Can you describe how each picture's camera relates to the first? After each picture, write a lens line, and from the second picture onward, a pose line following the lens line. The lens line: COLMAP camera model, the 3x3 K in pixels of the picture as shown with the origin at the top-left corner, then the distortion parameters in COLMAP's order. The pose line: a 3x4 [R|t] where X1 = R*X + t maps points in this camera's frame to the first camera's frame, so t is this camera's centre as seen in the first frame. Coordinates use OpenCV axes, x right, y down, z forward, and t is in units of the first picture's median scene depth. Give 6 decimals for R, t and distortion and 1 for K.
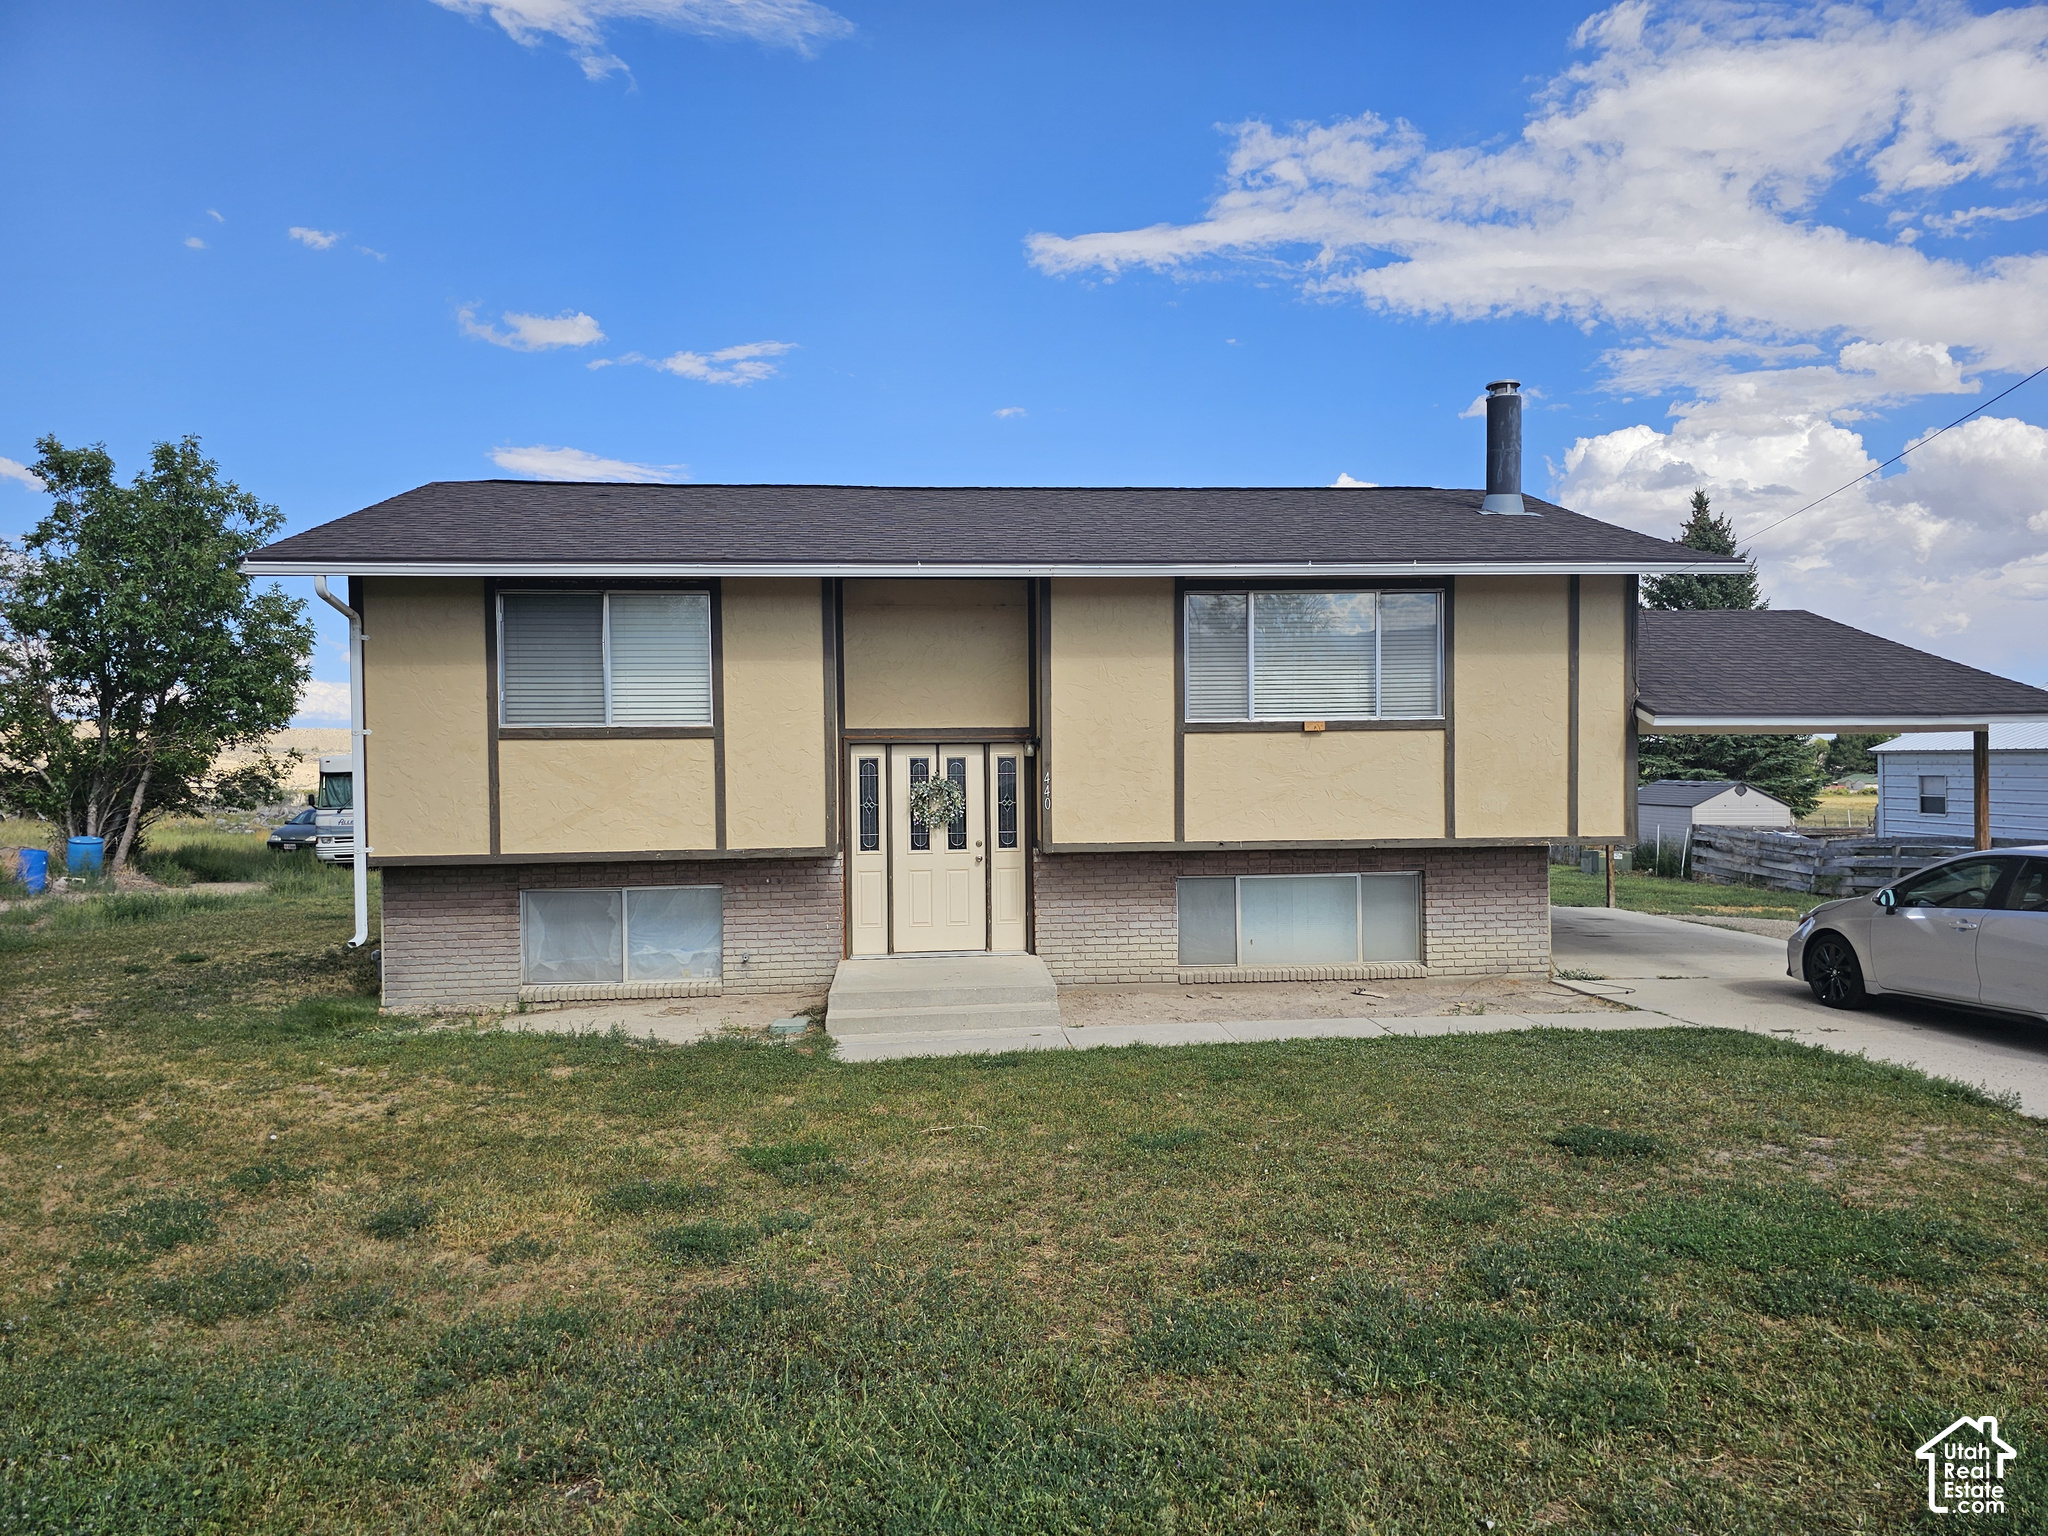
lens RADIAL K [[1346.8, 0, 1023.2], [0, 1346.8, 763.4], [0, 0, 1]] dist [0.033188, -0.013104]
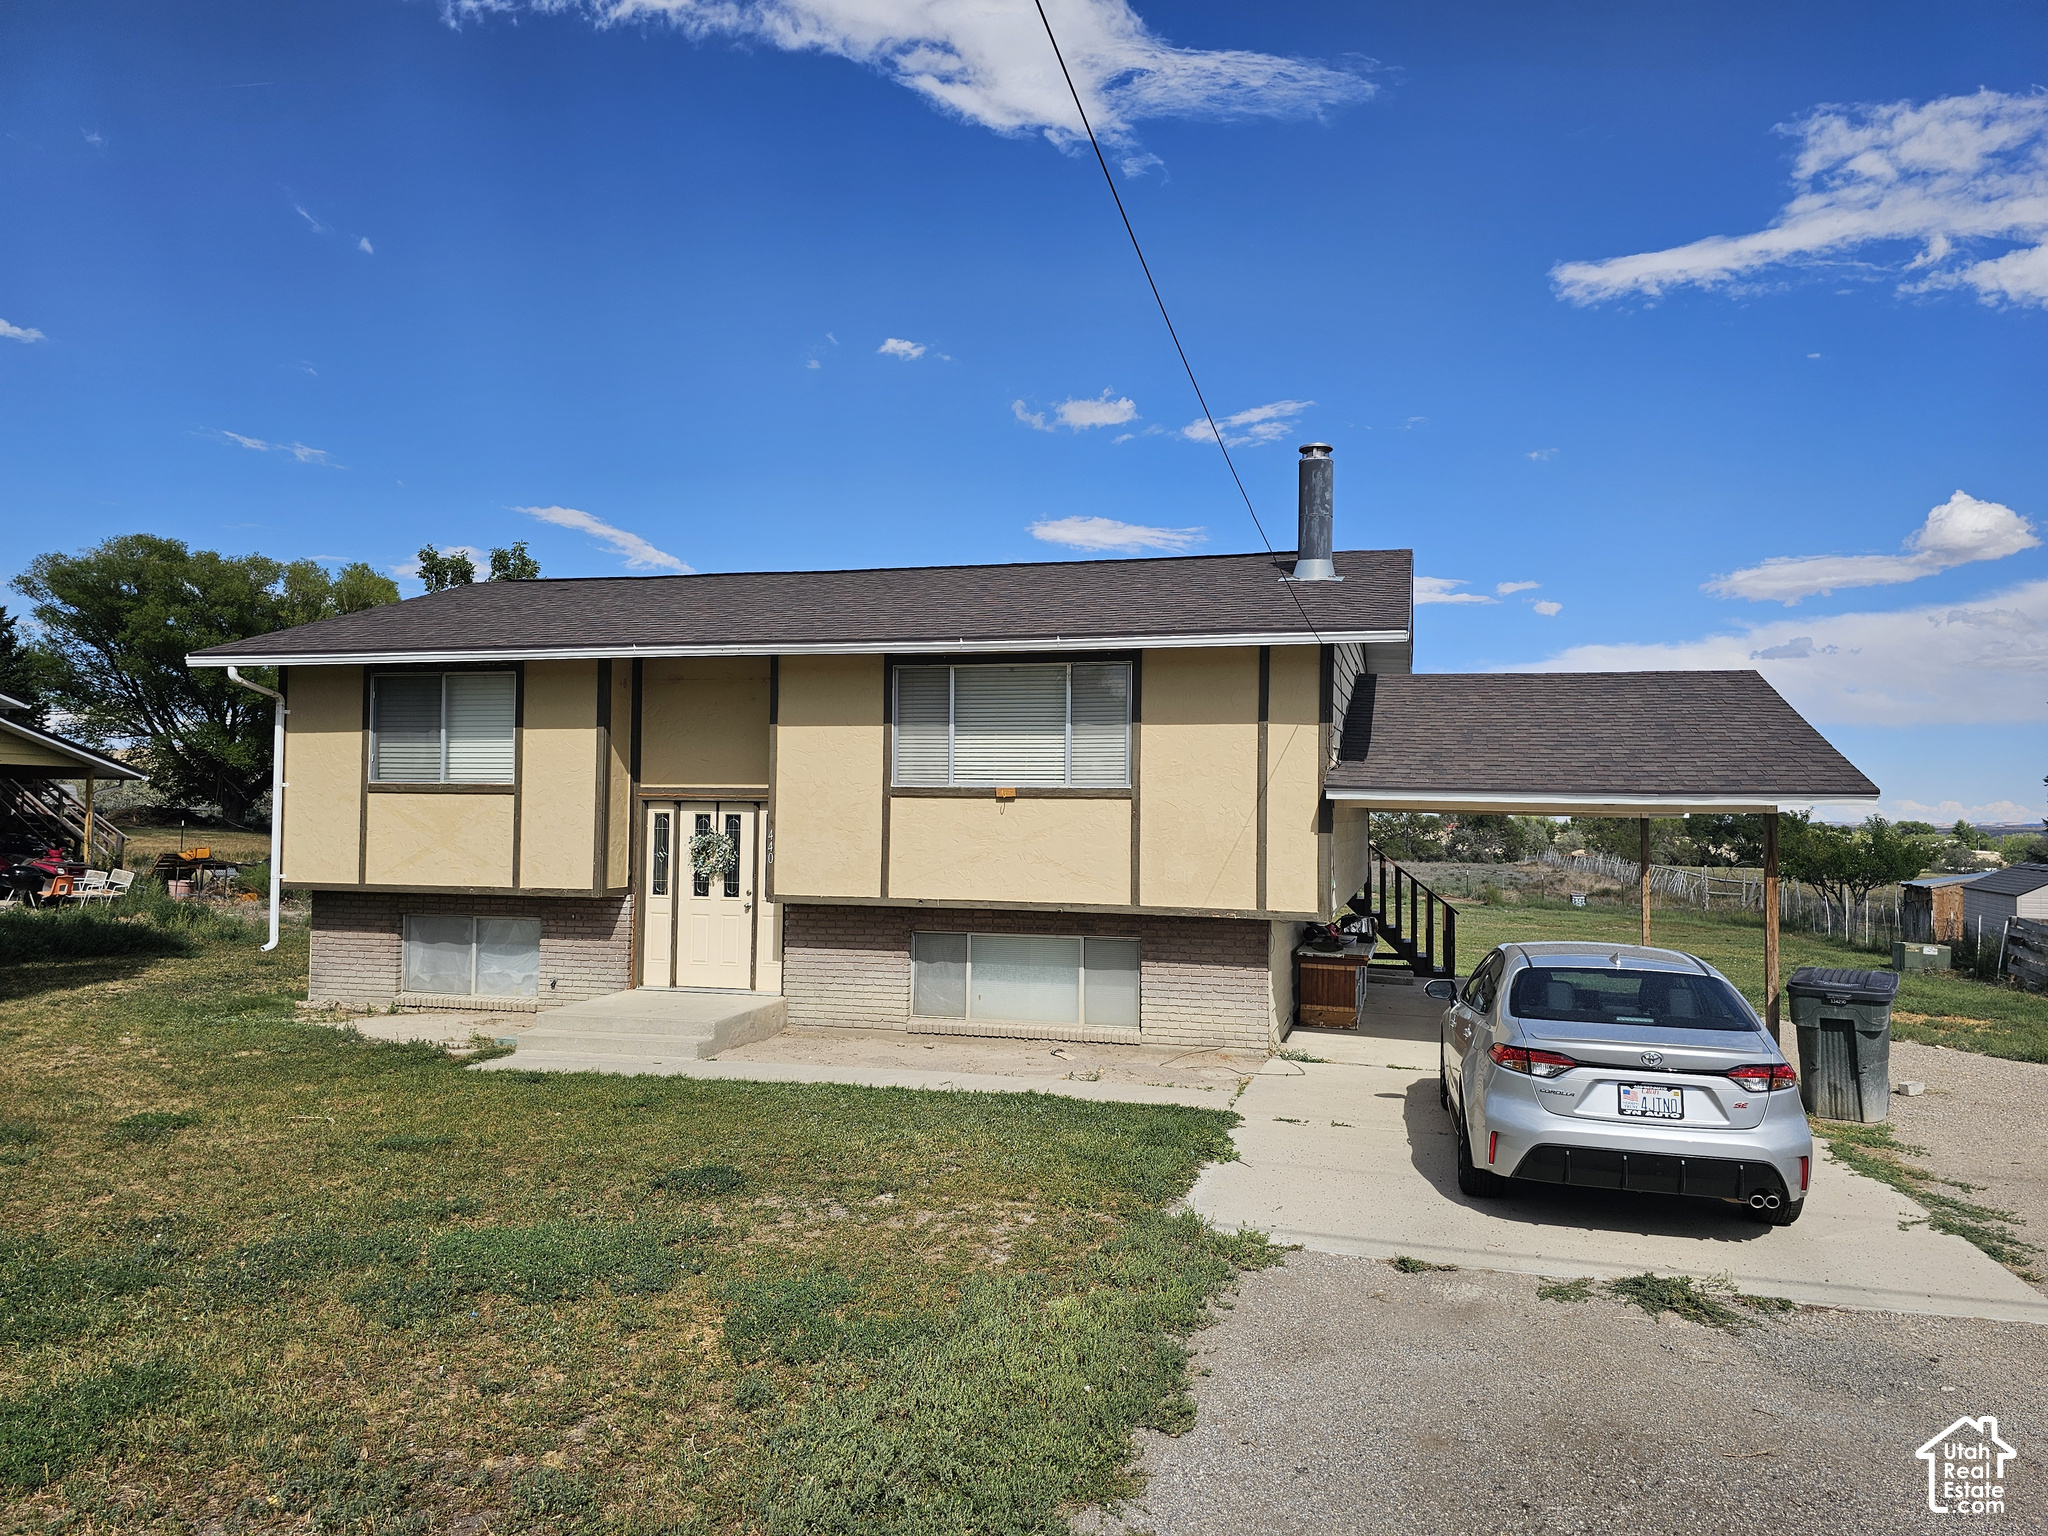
lens RADIAL K [[1346.8, 0, 1068.9], [0, 1346.8, 757.9], [0, 0, 1]] dist [0.033188, -0.013104]
pose [[0.942524, 0.009316, -0.334008, 0.595299], [-0.024117, 0.998901, -0.040194, -0.013447], [0.333267, 0.045939, 0.941713, 0.030572]]
